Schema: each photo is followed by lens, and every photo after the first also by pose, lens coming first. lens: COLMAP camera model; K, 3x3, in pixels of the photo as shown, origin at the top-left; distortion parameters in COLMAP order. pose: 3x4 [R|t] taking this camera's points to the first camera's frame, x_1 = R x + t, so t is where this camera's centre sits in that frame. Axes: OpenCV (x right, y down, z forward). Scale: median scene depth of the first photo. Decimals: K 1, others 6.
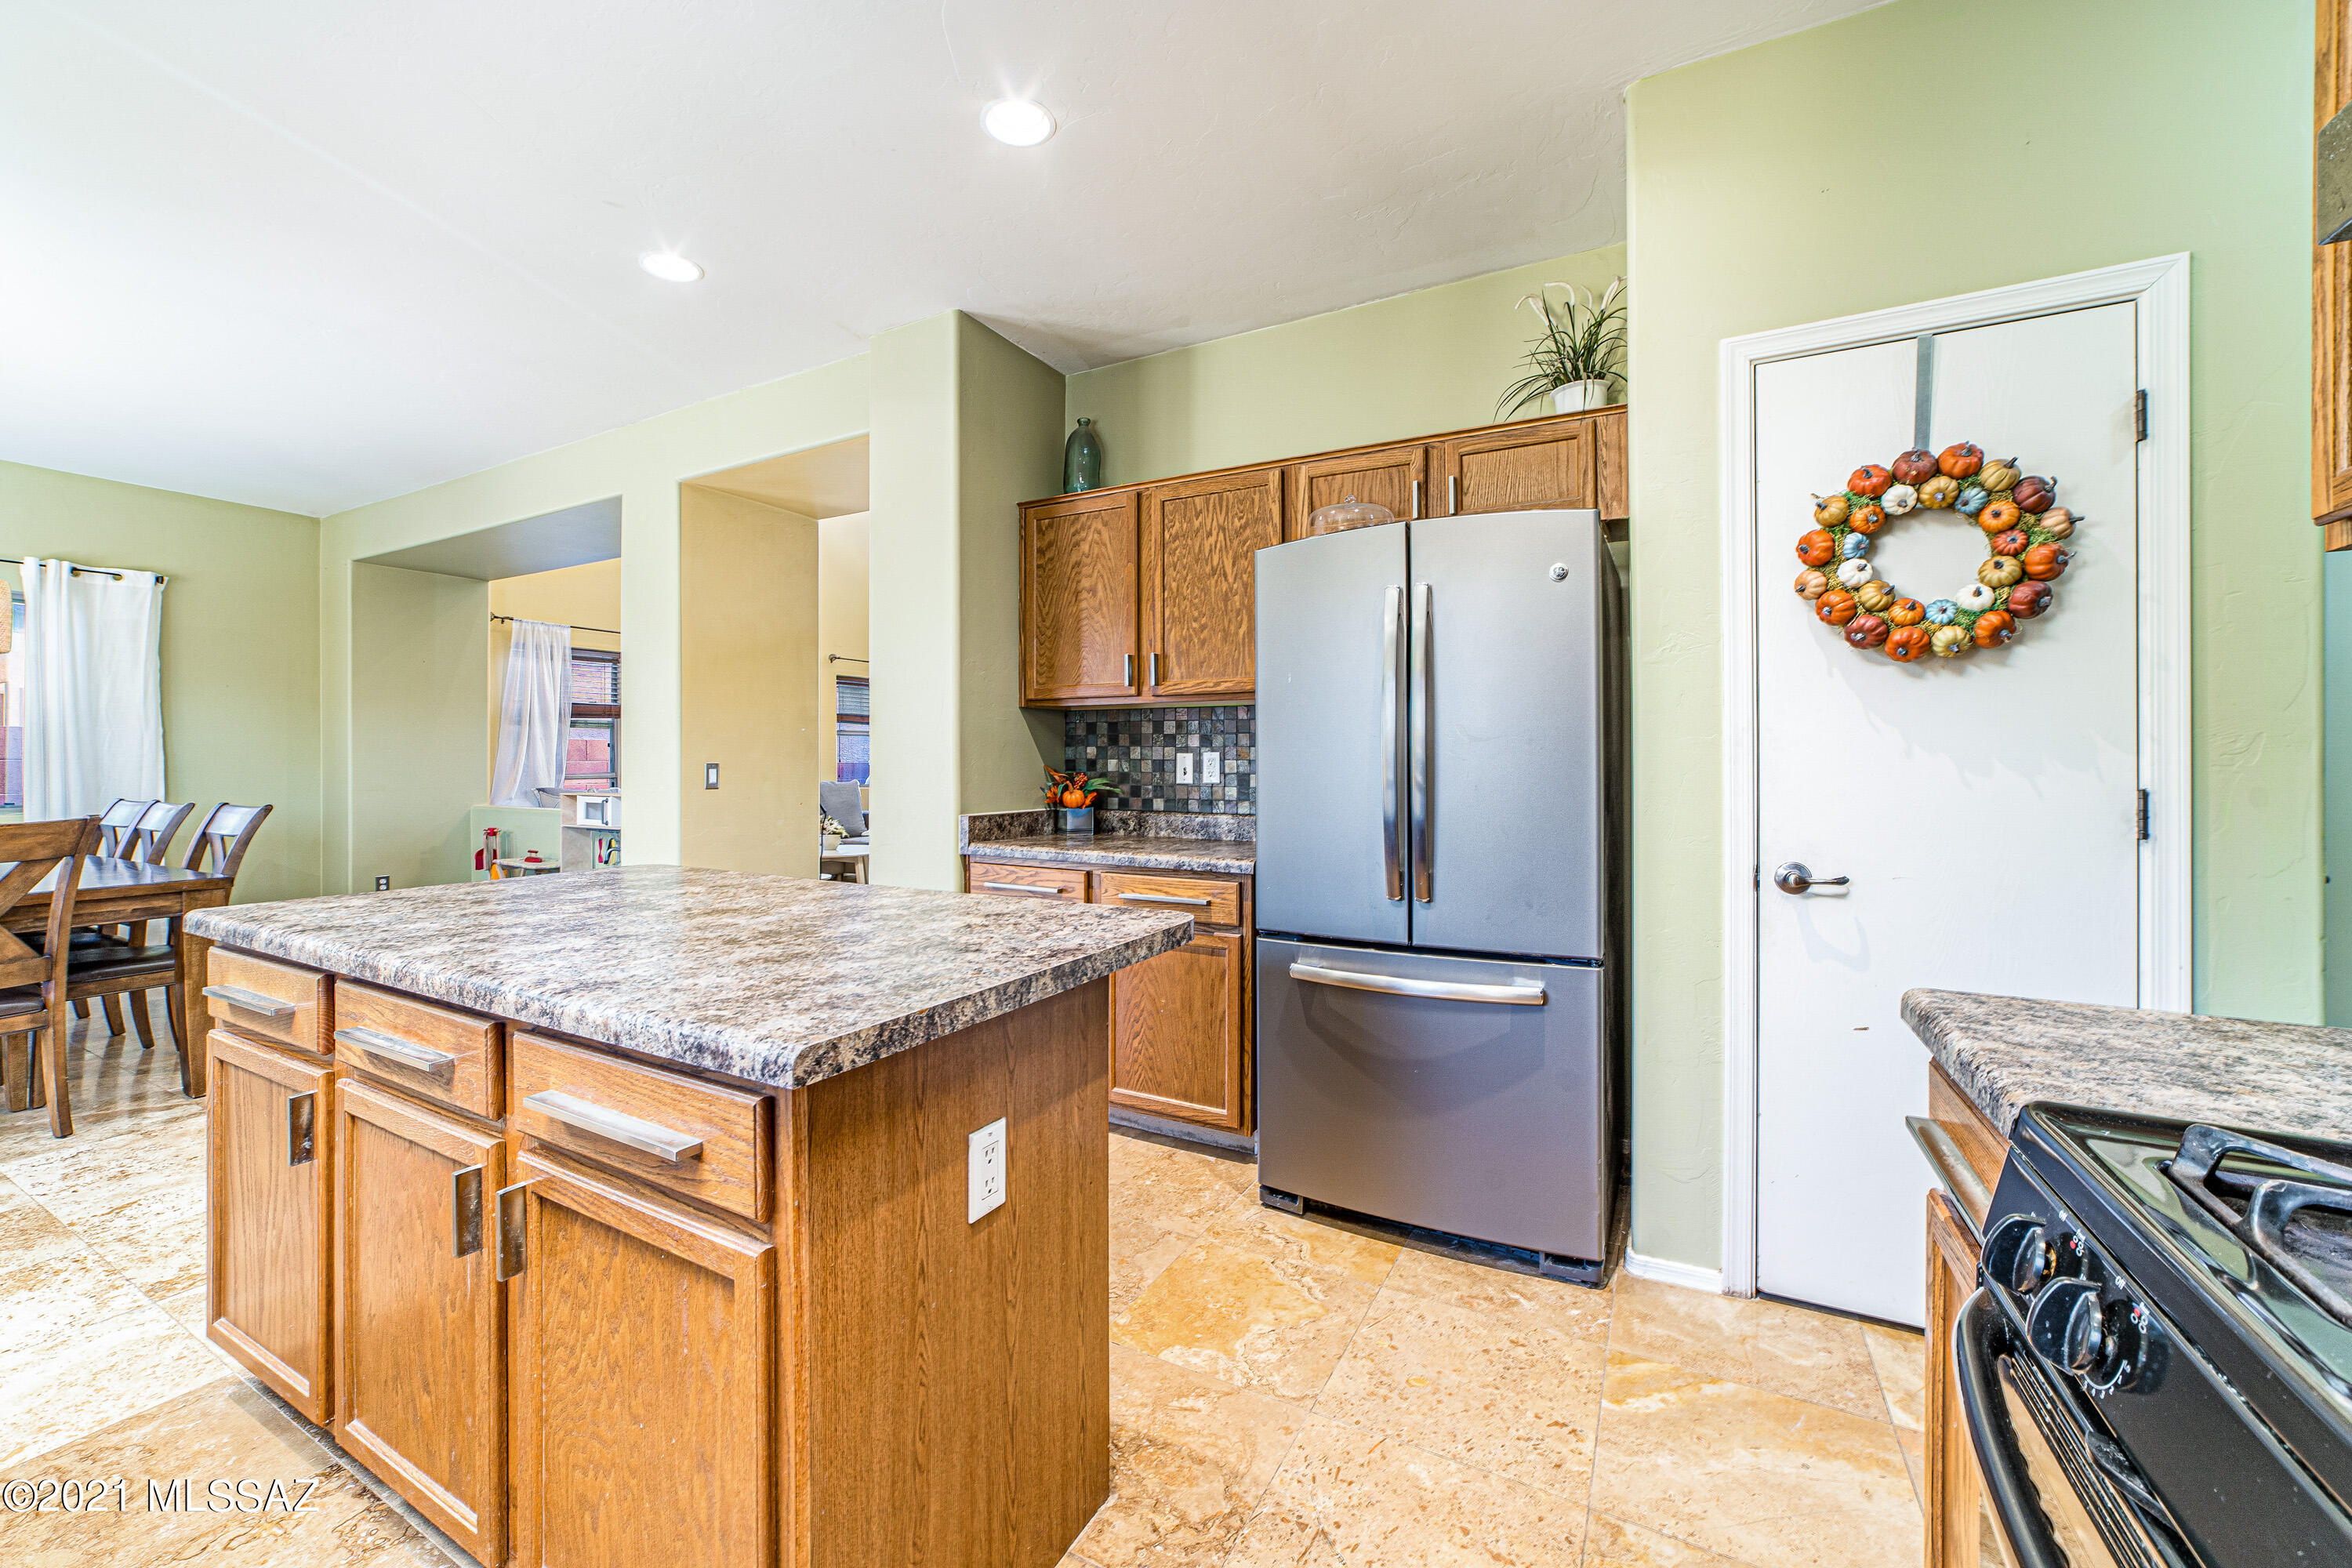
lens RADIAL K [[926.7, 0, 1158.8], [0, 926.7, 758.2], [0, 0, 1]] dist [-0.029611, 0.008976]
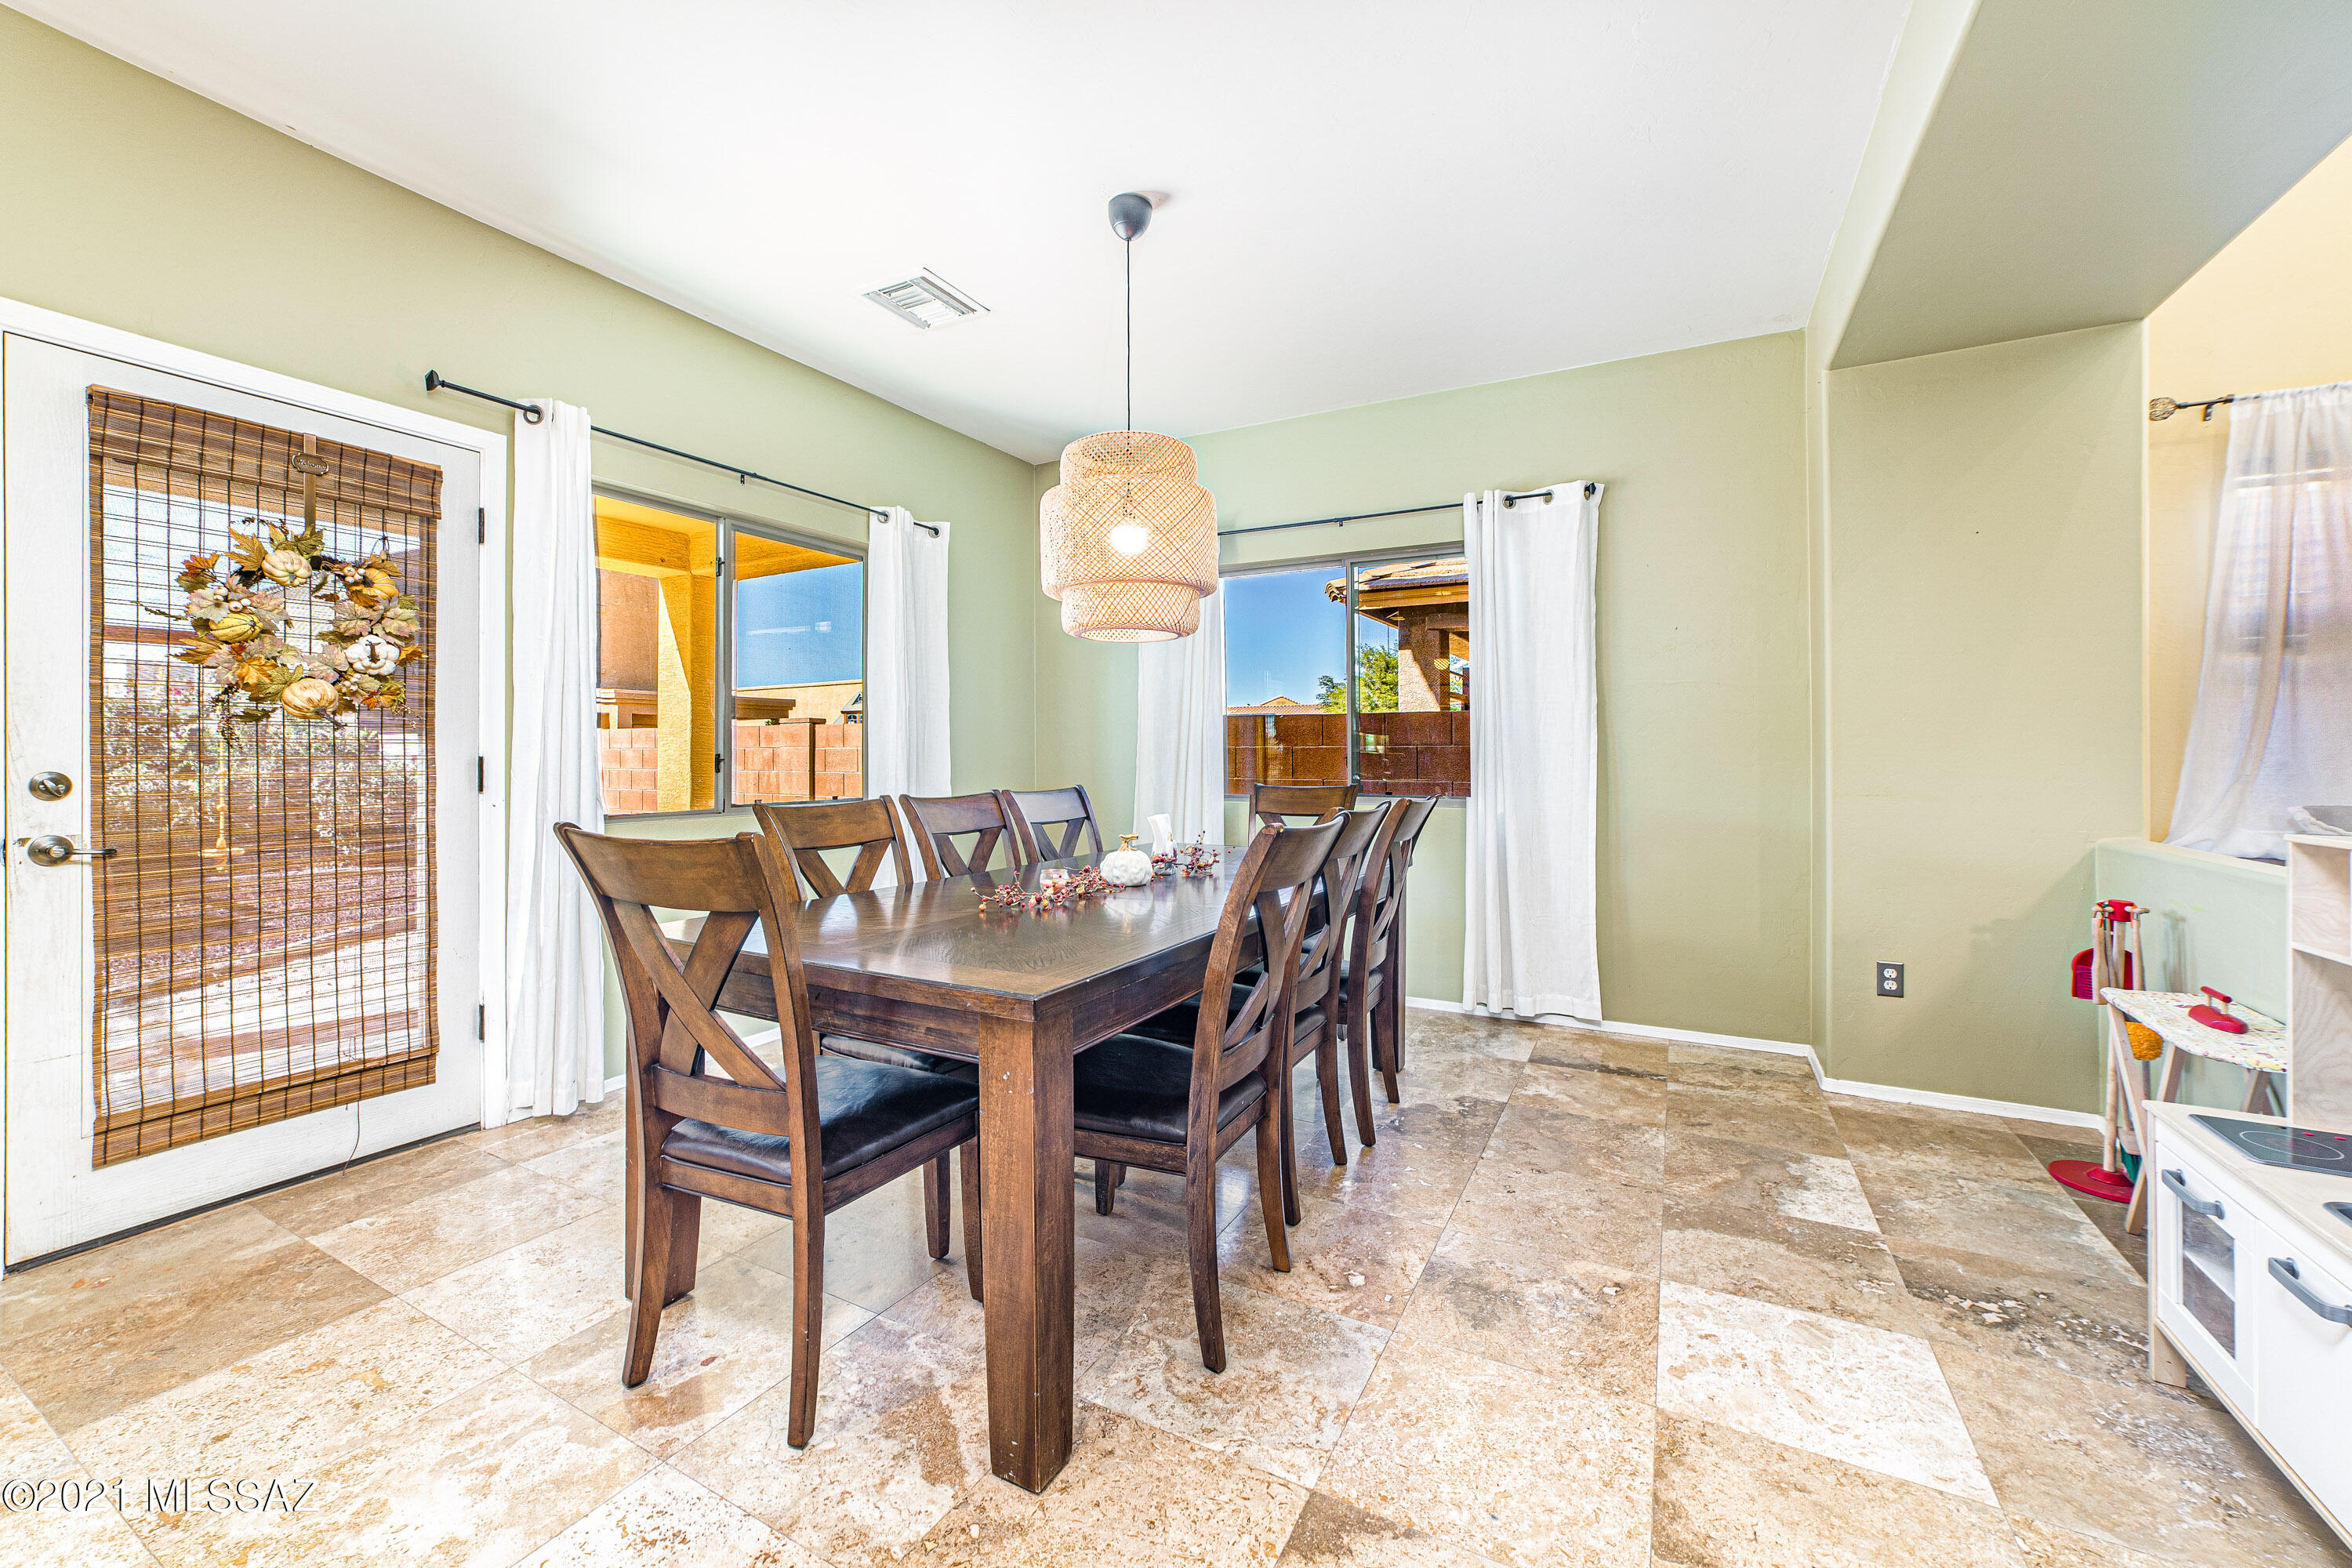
lens RADIAL K [[926.6, 0, 1159.7], [0, 926.6, 740.9], [0, 0, 1]] dist [-0.019291, 0.007657]
pose [[-0.007191, -0.011216, -0.999911, -0.392137], [0.005370, 0.999922, -0.011255, 0.011015], [0.999960, -0.005450, -0.007130, 0.702655]]
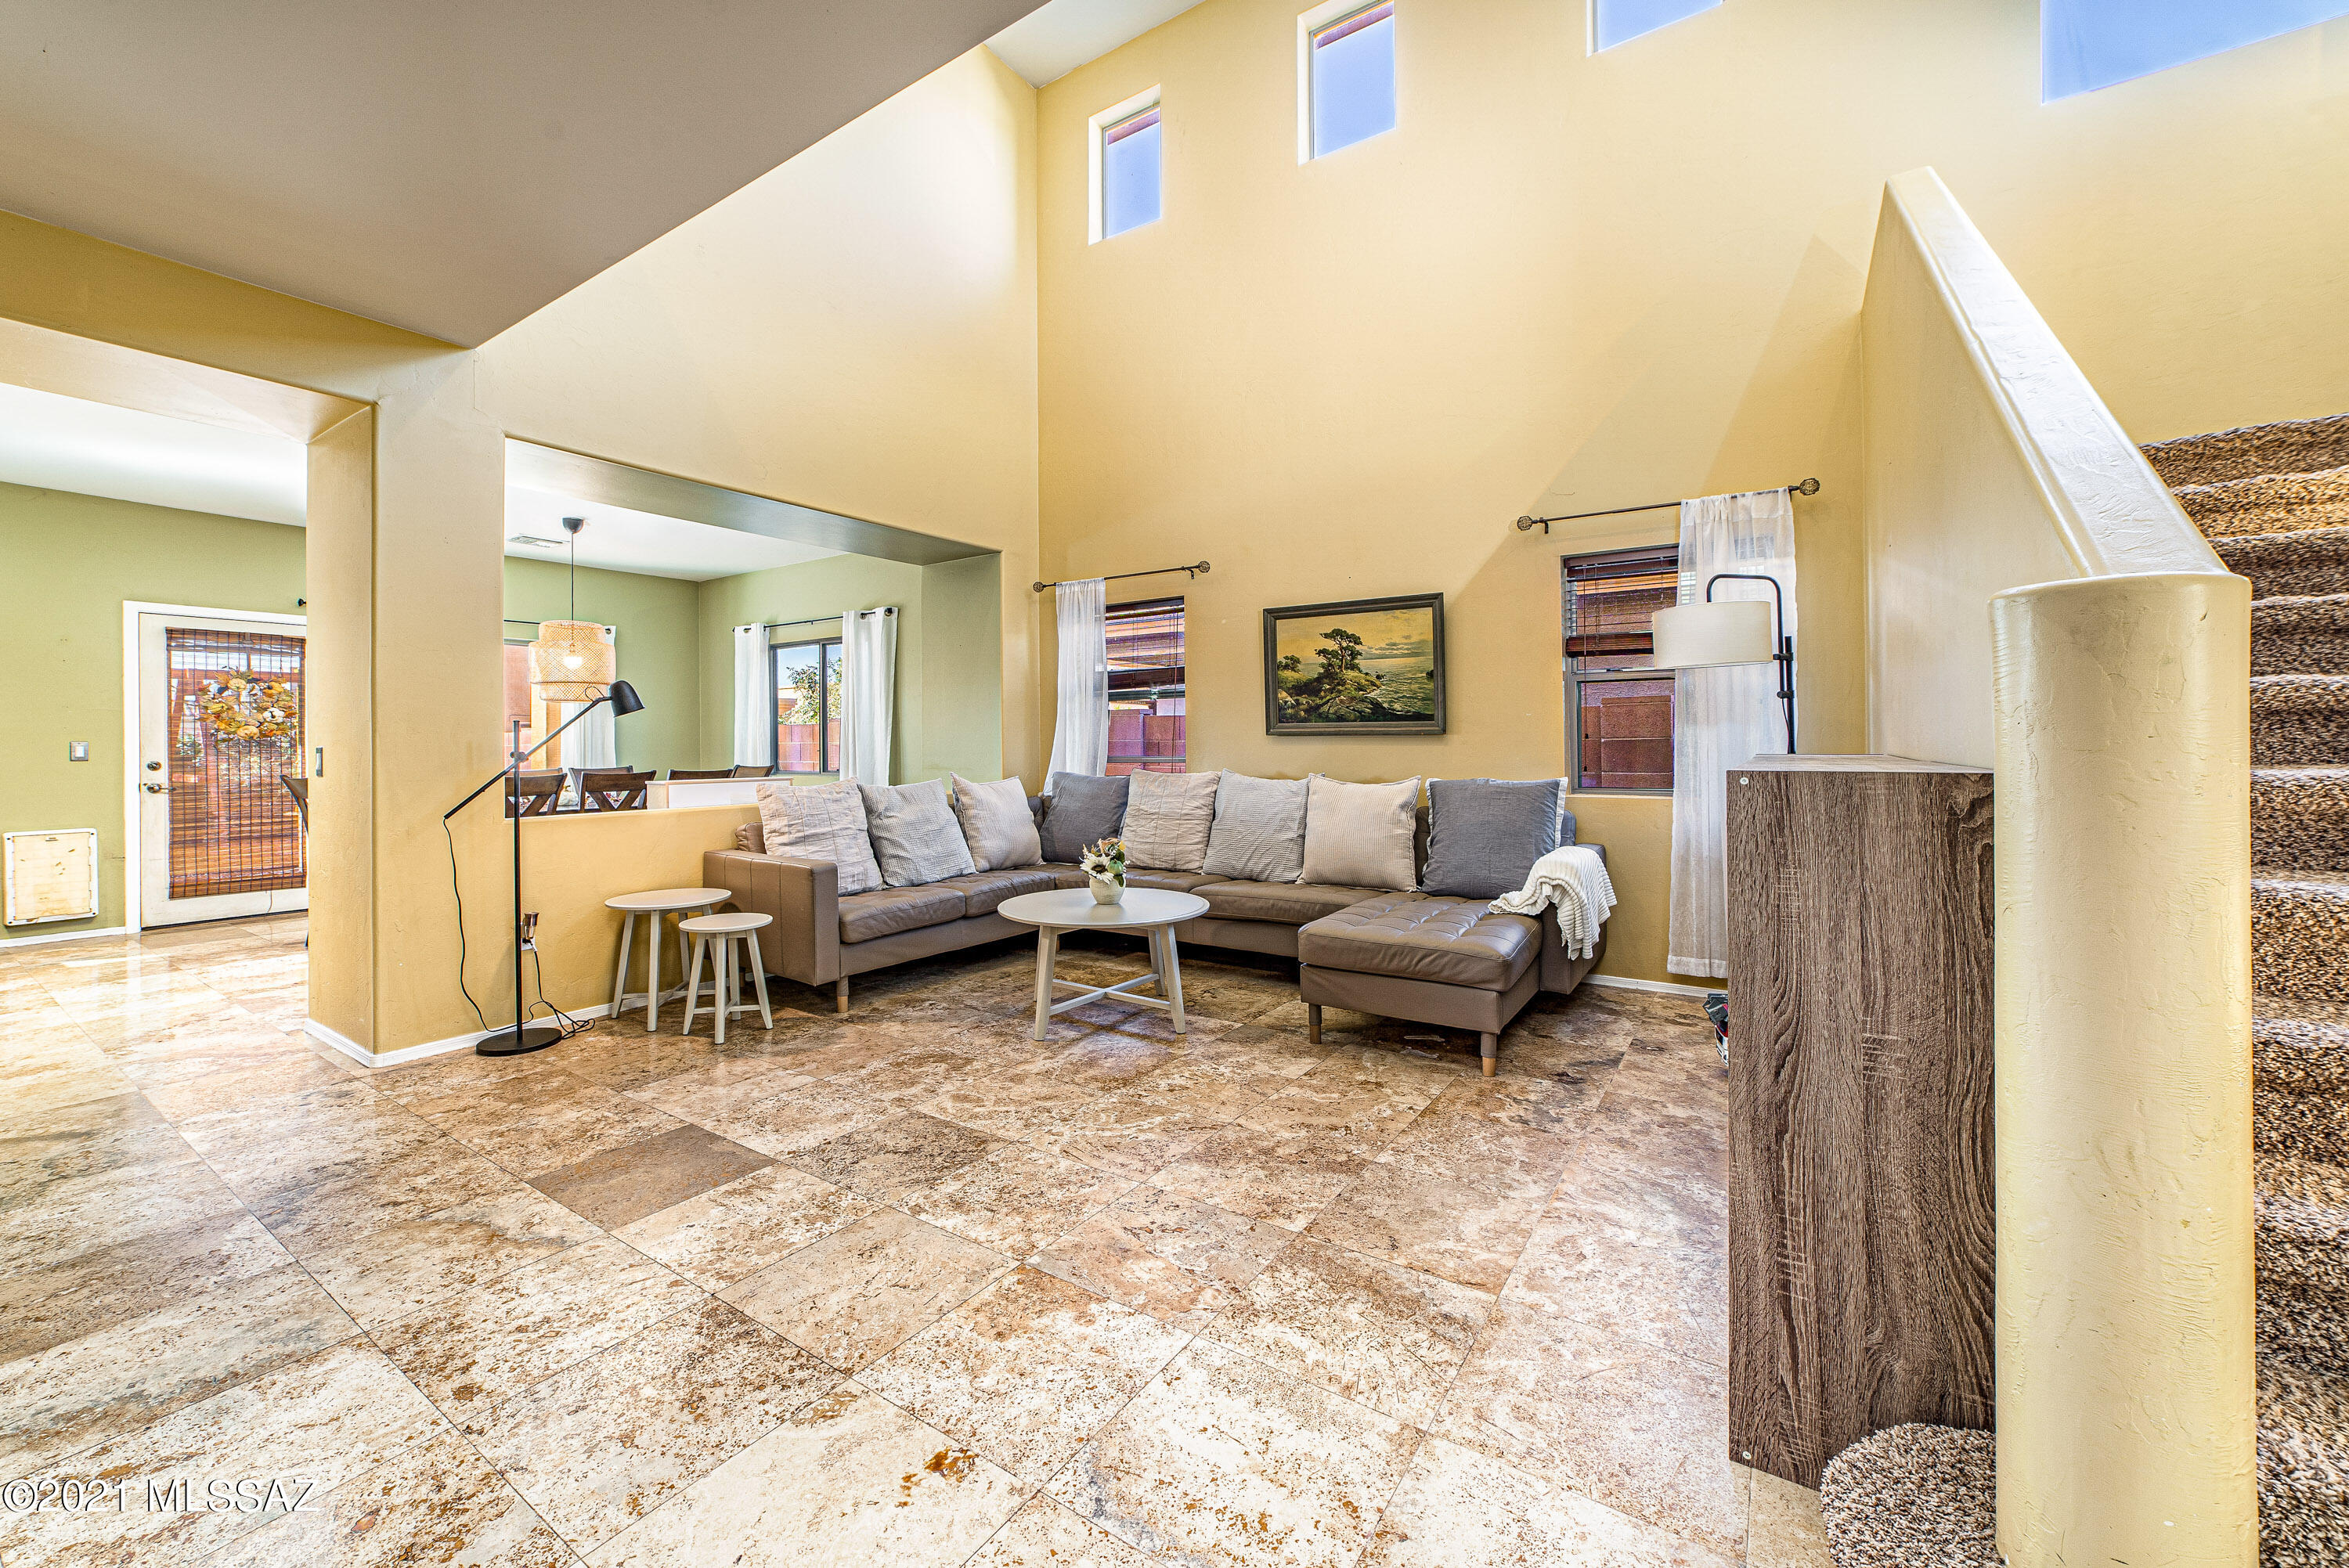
lens RADIAL K [[935.3, 0, 1153.6], [0, 935.3, 750.1], [0, 0, 1]] dist [-0.029077, 0.010527]
pose [[-0.097411, 0.007005, -0.995220, 0.273005], [0.009299, 0.999938, 0.006128, 0.008188], [0.995201, -0.008658, -0.097470, 1.630106]]
